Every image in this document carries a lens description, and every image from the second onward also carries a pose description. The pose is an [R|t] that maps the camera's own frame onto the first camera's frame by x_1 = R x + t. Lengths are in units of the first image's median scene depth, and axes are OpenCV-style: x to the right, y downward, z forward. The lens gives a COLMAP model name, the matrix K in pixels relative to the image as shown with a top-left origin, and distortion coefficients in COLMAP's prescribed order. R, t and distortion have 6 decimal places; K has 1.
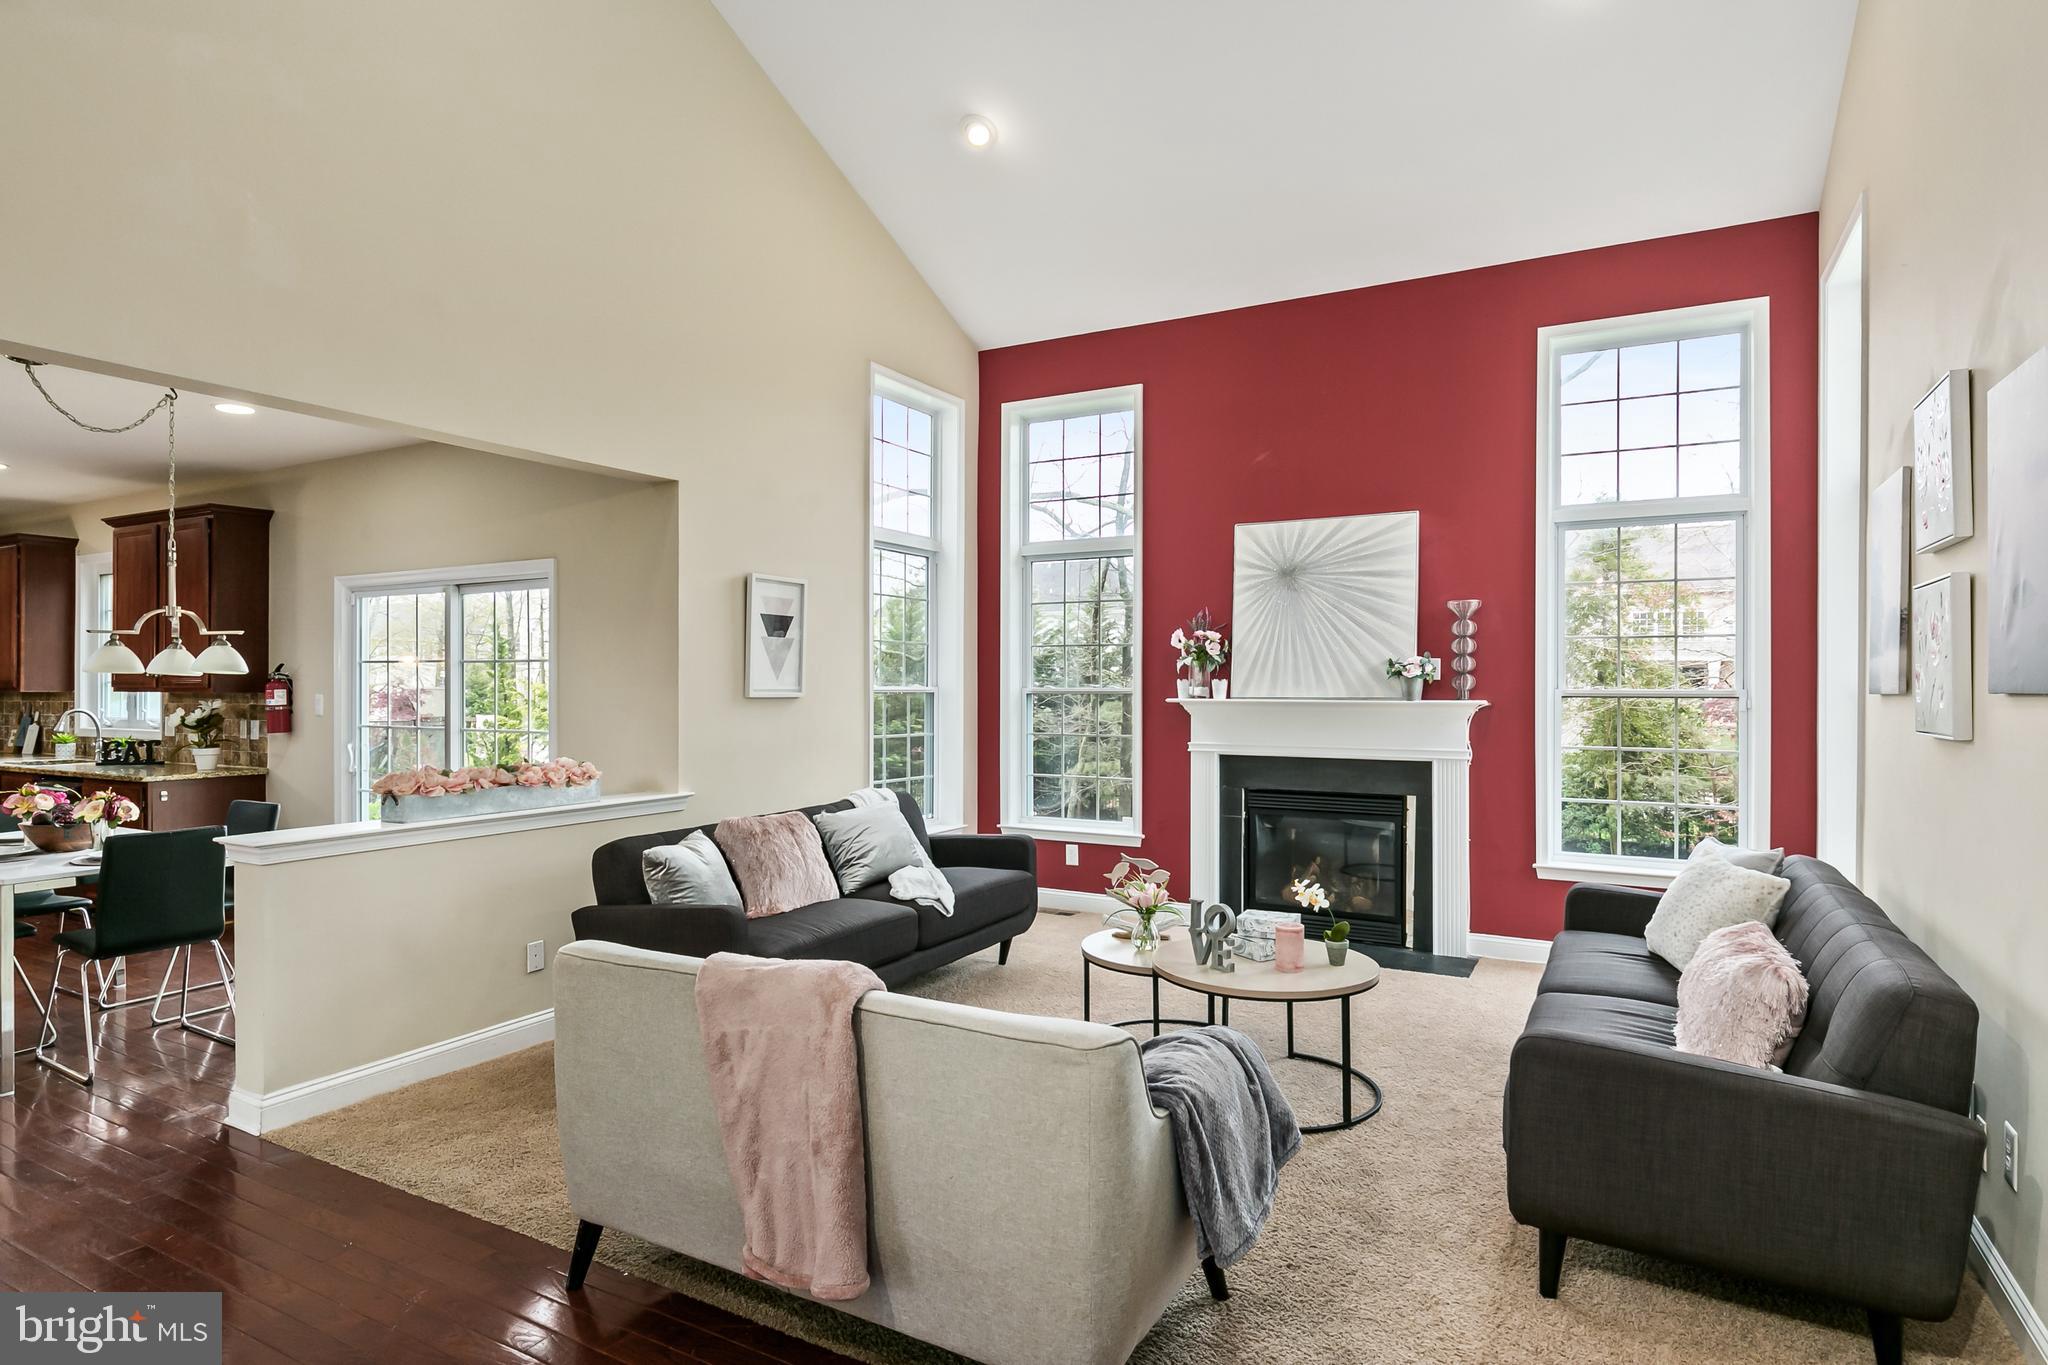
lens RADIAL K [[1111.5, 0, 1022.7], [0, 1111.5, 682.0], [0, 0, 1]] dist [0.002306, 0.000568]
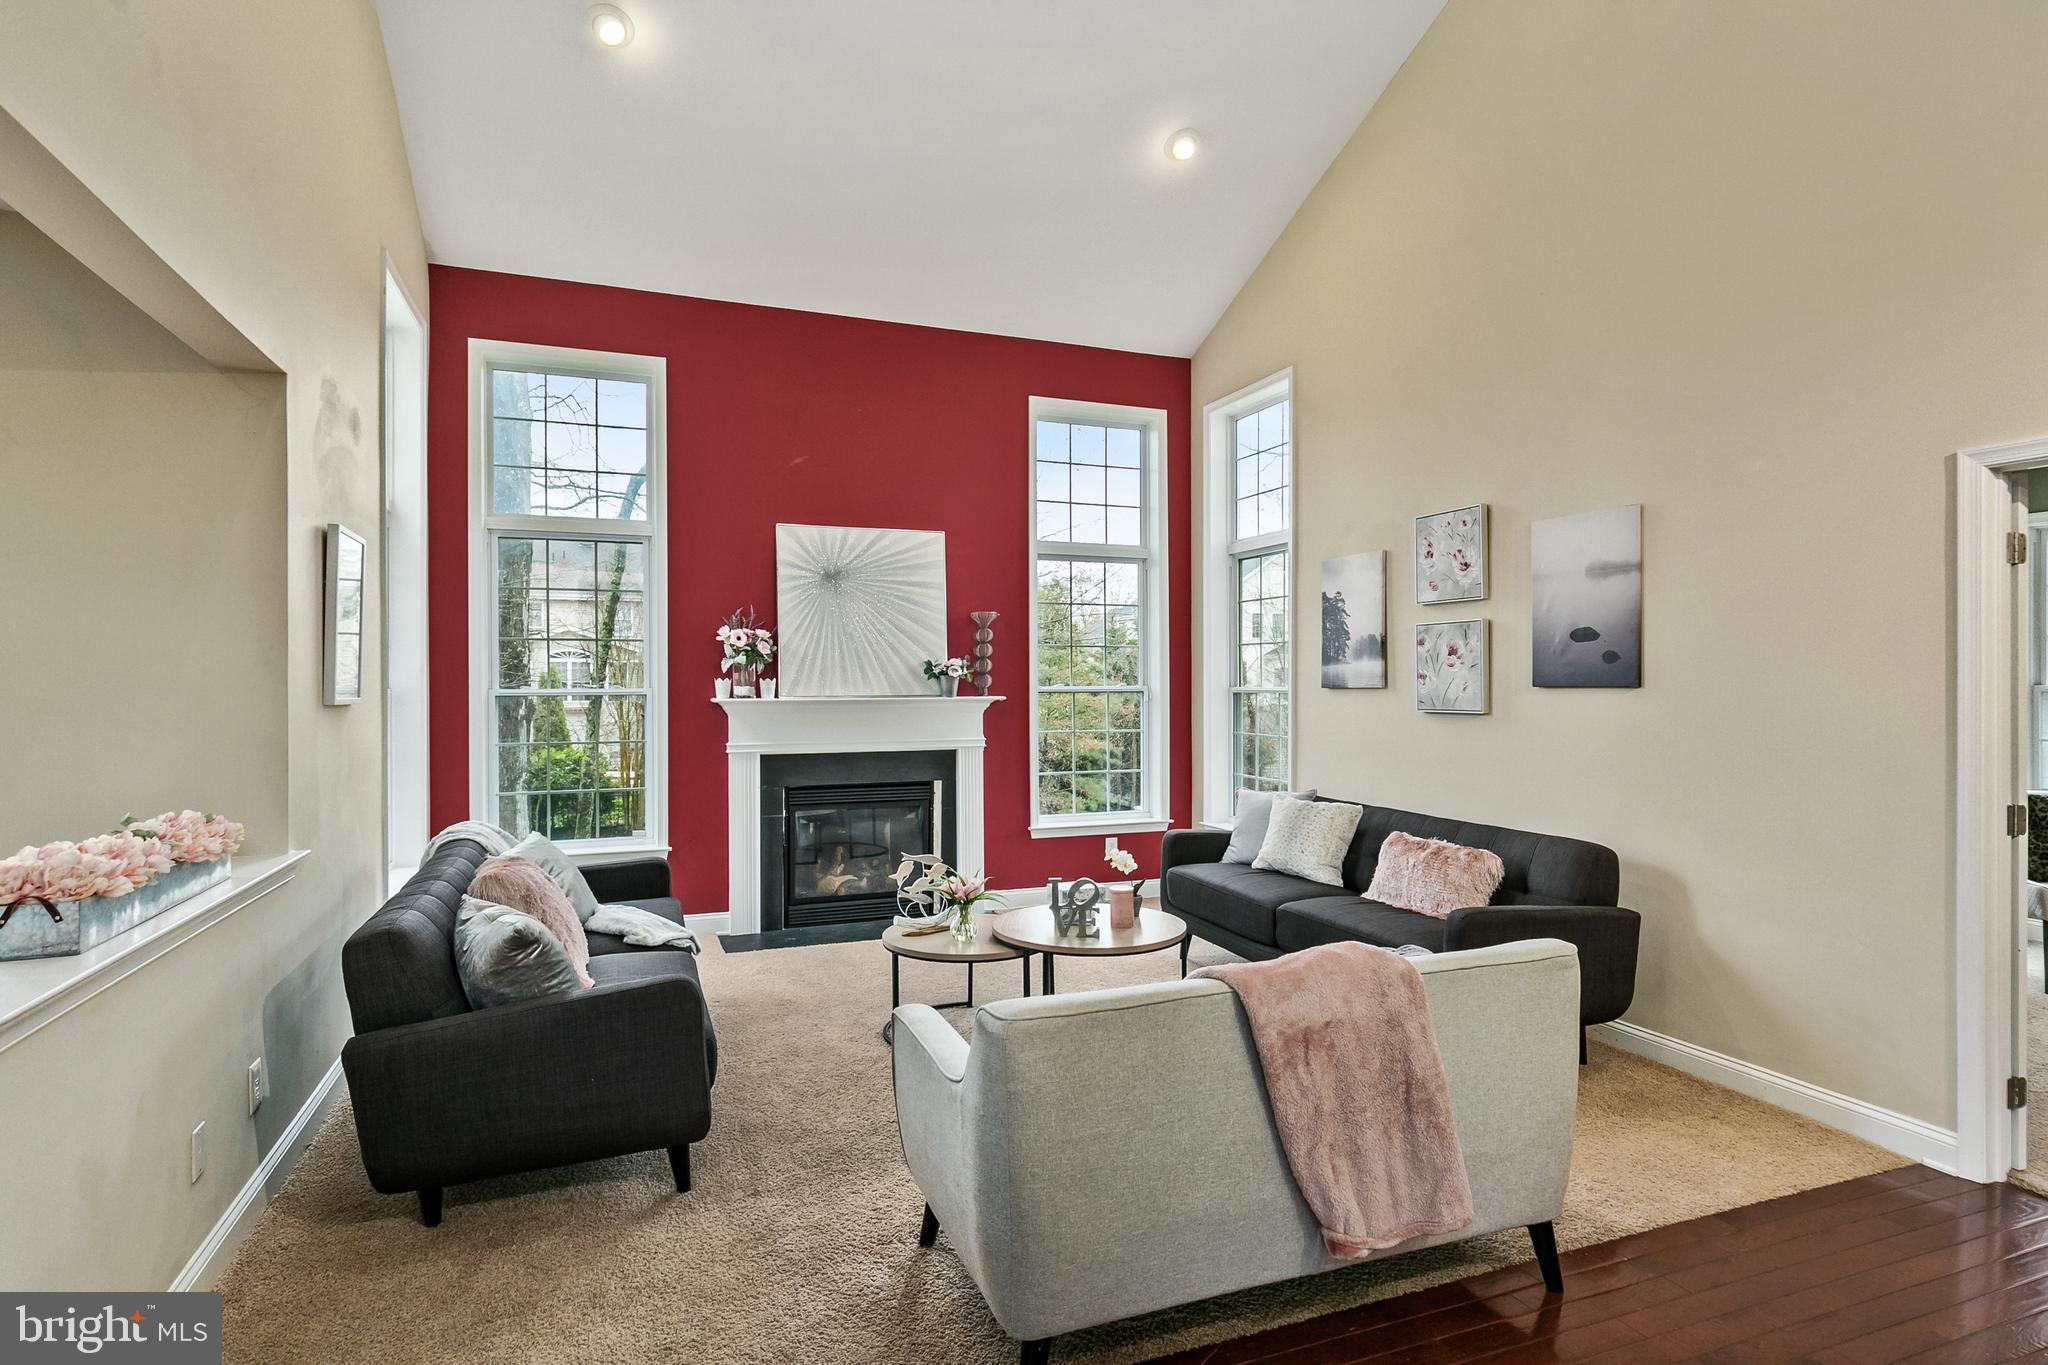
lens RADIAL K [[1087.6, 0, 1027.4], [0, 1087.6, 683.1], [0, 0, 1]] dist [-0.001283, 0.000125]
pose [[0.632272, -0.003398, 0.774739, -0.440569], [0.002643, 0.999994, 0.002229, 0.000076], [-0.774742, 0.000638, 0.632277, 0.217765]]
